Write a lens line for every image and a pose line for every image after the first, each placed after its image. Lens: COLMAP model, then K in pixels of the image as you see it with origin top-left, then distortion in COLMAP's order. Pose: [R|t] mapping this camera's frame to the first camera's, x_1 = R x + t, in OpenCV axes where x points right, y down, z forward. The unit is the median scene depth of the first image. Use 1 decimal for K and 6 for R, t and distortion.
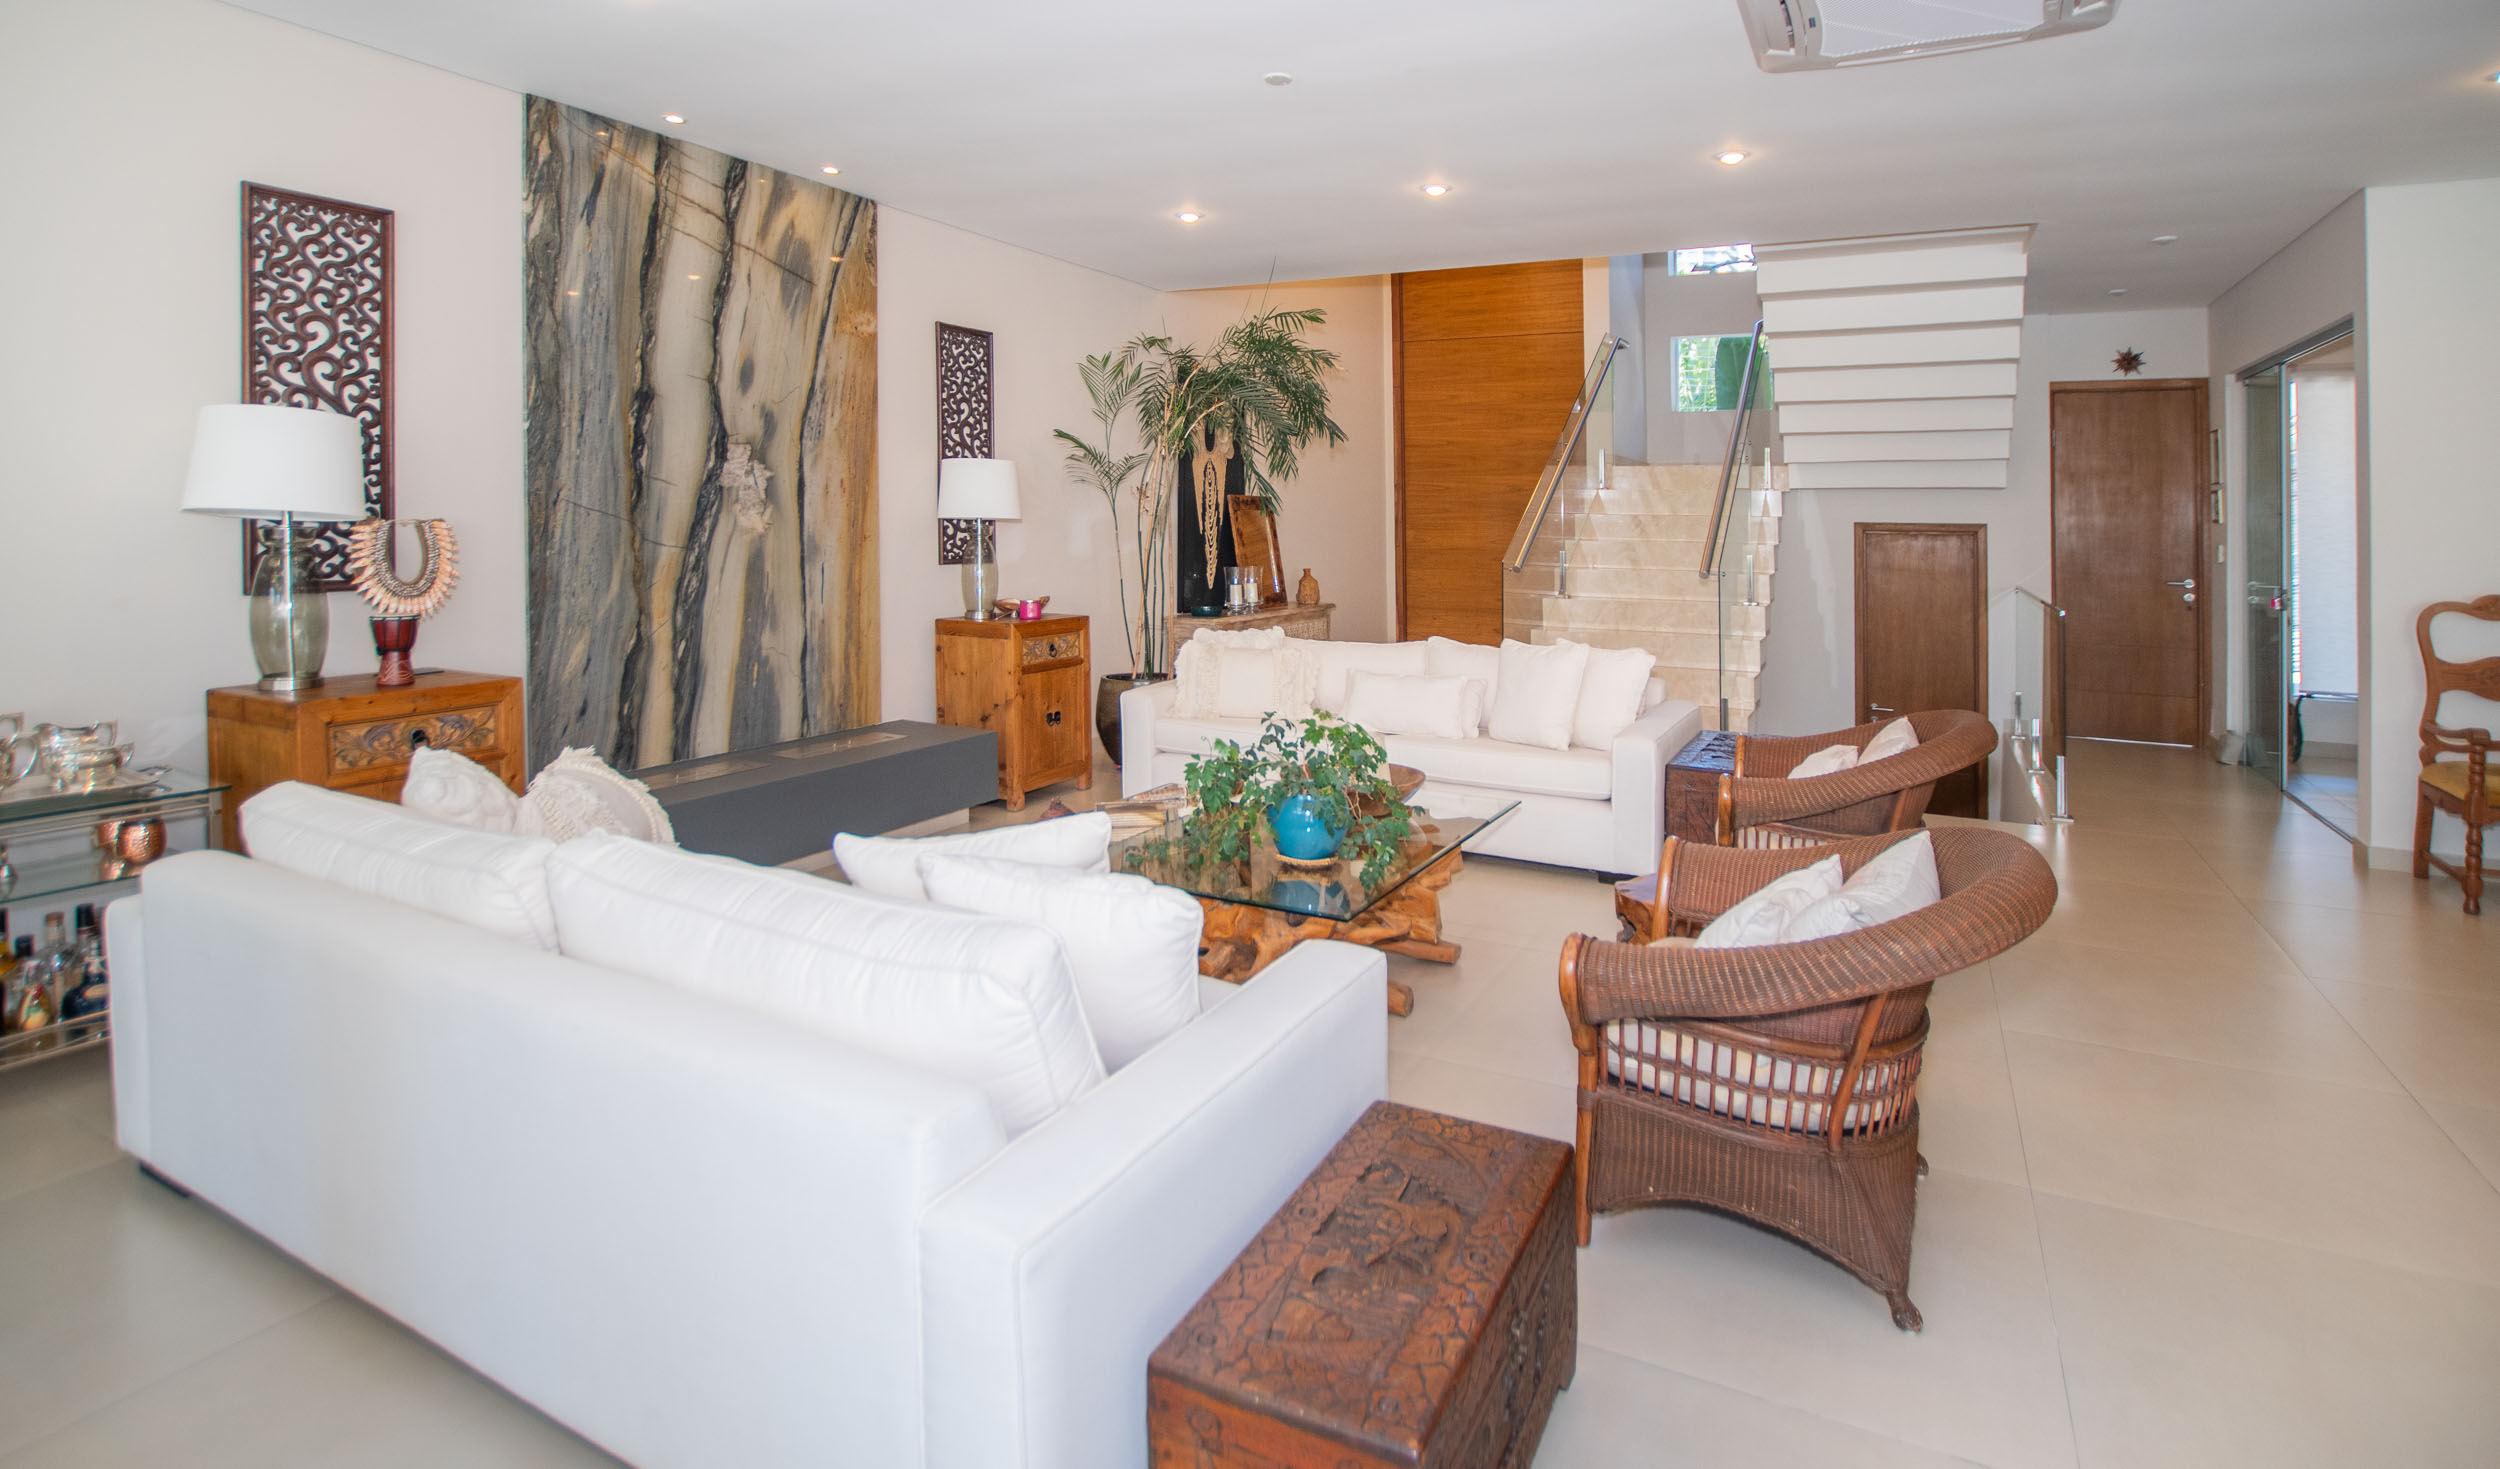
lens RADIAL K [[1218.8, 0, 1318.1], [0, 1218.8, 485.3], [0, 0, 1]] dist [-0.002380, -0.000348]
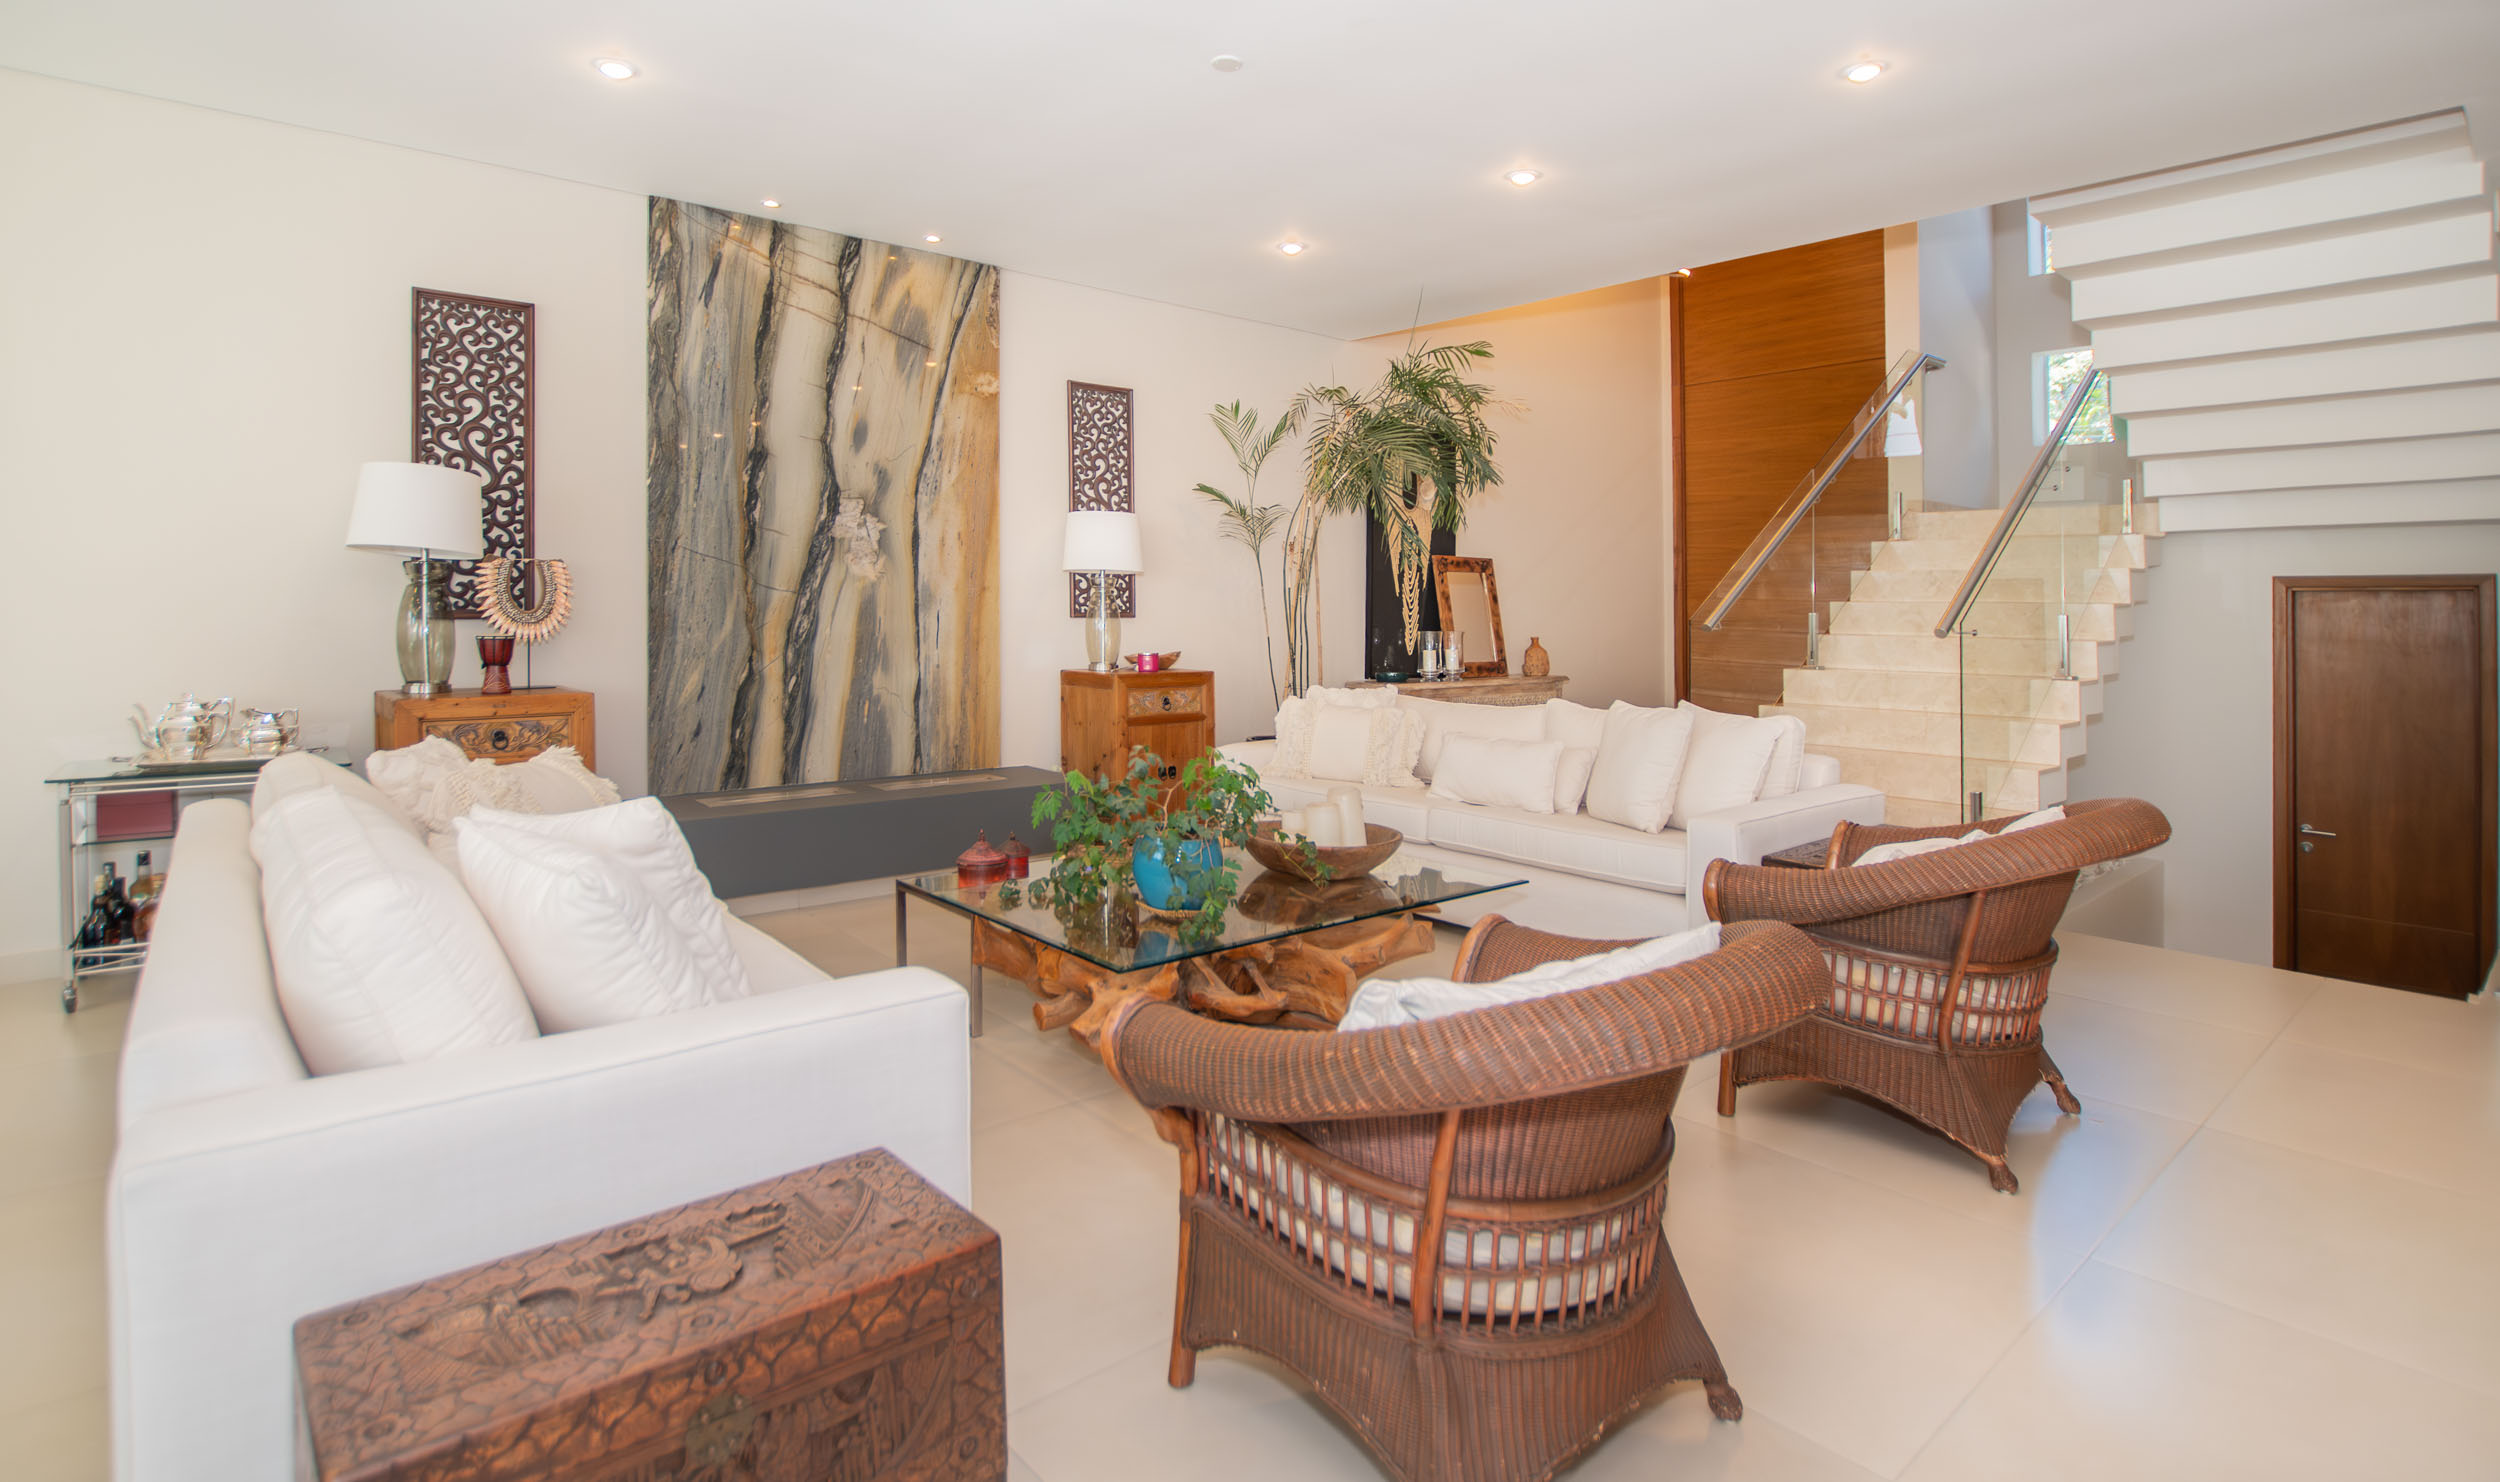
lens RADIAL K [[1229.1, 0, 1254.5], [0, 1229.1, 590.3], [0, 0, 1]] dist [-0.012600, 0.000333]
pose [[0.916547, -0.009953, -0.399804, 0.301580], [0.012782, 0.999909, 0.004411, 0.049279], [0.399723, -0.009154, 0.916590, 0.145353]]
